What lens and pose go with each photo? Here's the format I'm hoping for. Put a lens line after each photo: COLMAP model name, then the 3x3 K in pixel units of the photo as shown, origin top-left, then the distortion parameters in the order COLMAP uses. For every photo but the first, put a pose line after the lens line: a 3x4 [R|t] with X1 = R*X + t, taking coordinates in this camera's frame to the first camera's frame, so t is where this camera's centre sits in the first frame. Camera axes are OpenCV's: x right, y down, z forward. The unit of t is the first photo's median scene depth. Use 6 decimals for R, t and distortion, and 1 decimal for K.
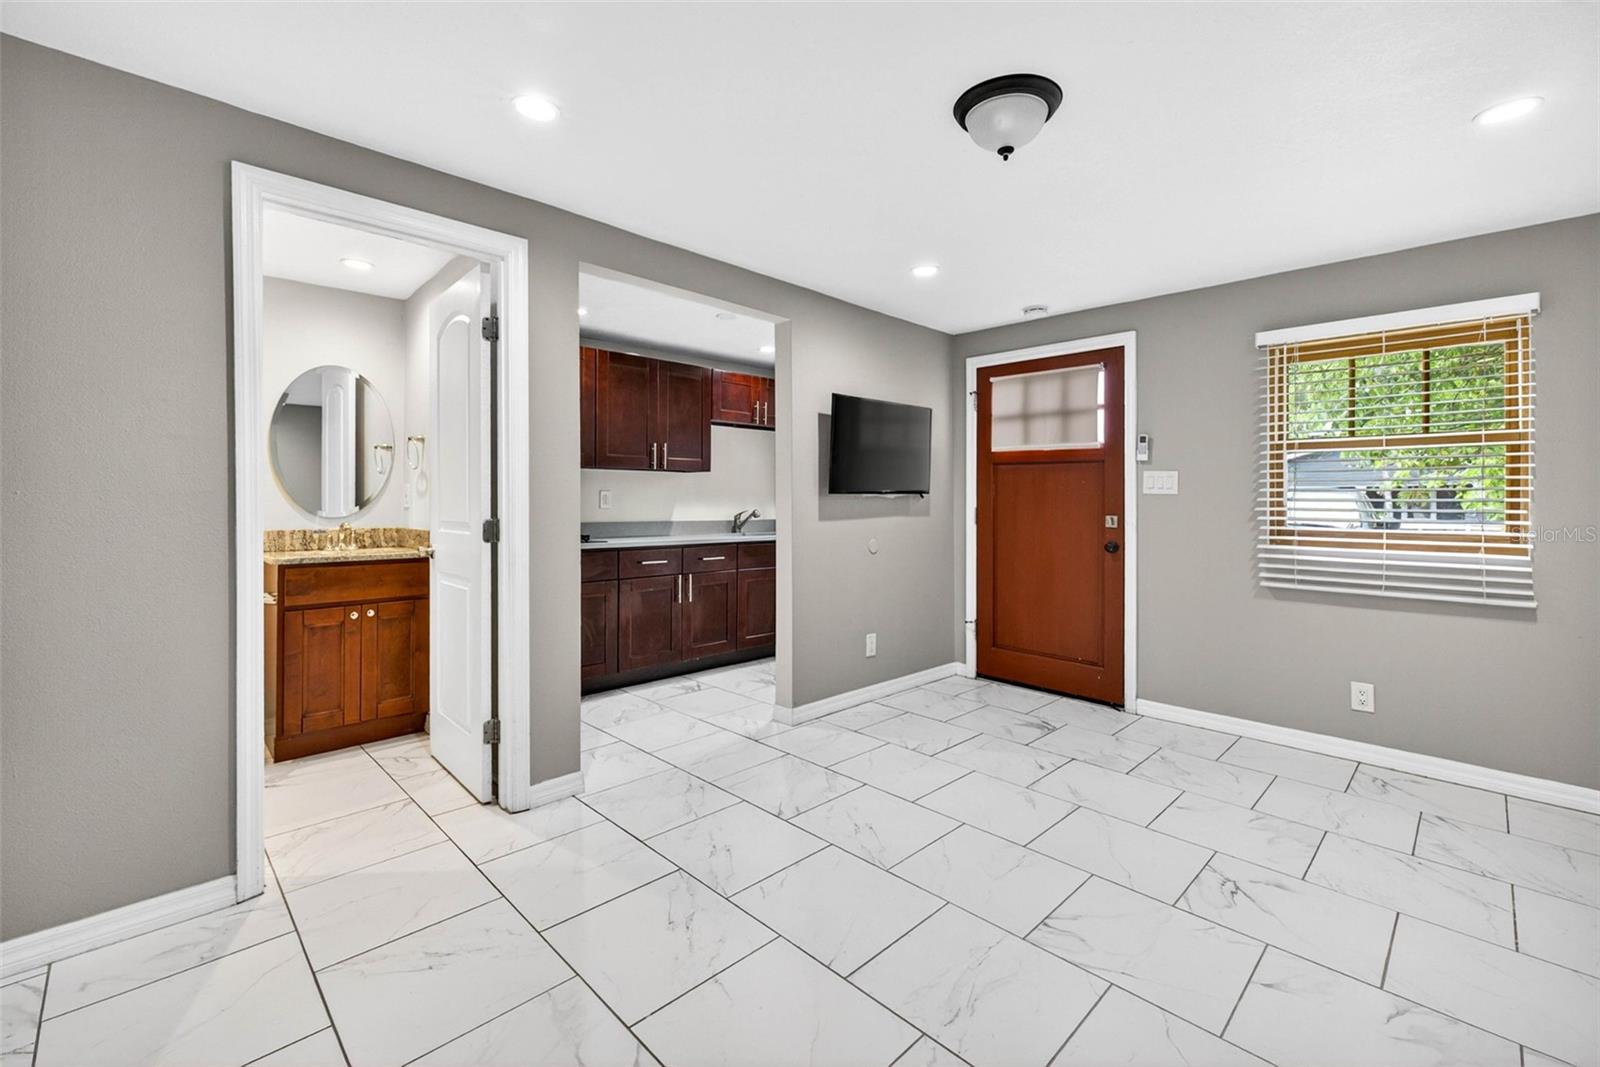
lens RADIAL K [[681.7, 0, 799.9], [0, 681.7, 493.5], [0, 0, 1]] dist [0.000460, -0.000018]
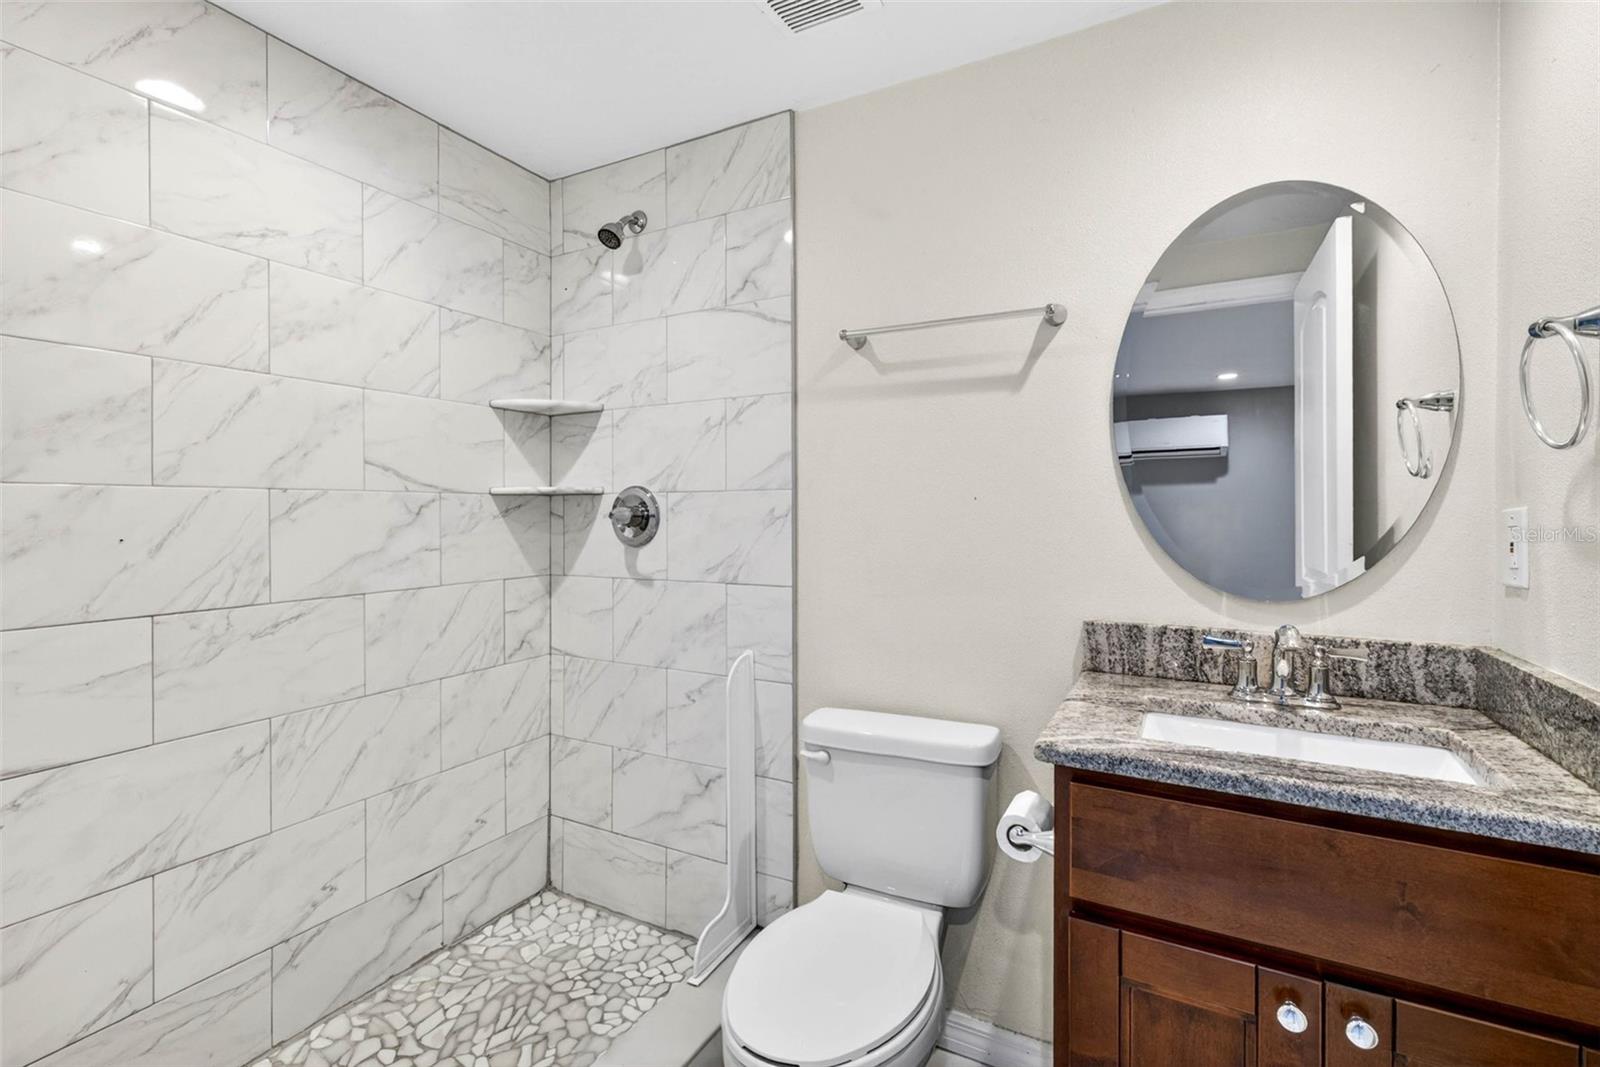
lens RADIAL K [[698.5, 0, 805.5], [0, 698.5, 525.4], [0, 0, 1]] dist [-0.000339, -0.000260]
pose [[0.293434, 0.006925, -0.955954, -0.413205], [-0.000295, 0.999974, 0.007153, -0.007551], [0.955979, -0.001817, 0.293429, 0.675598]]
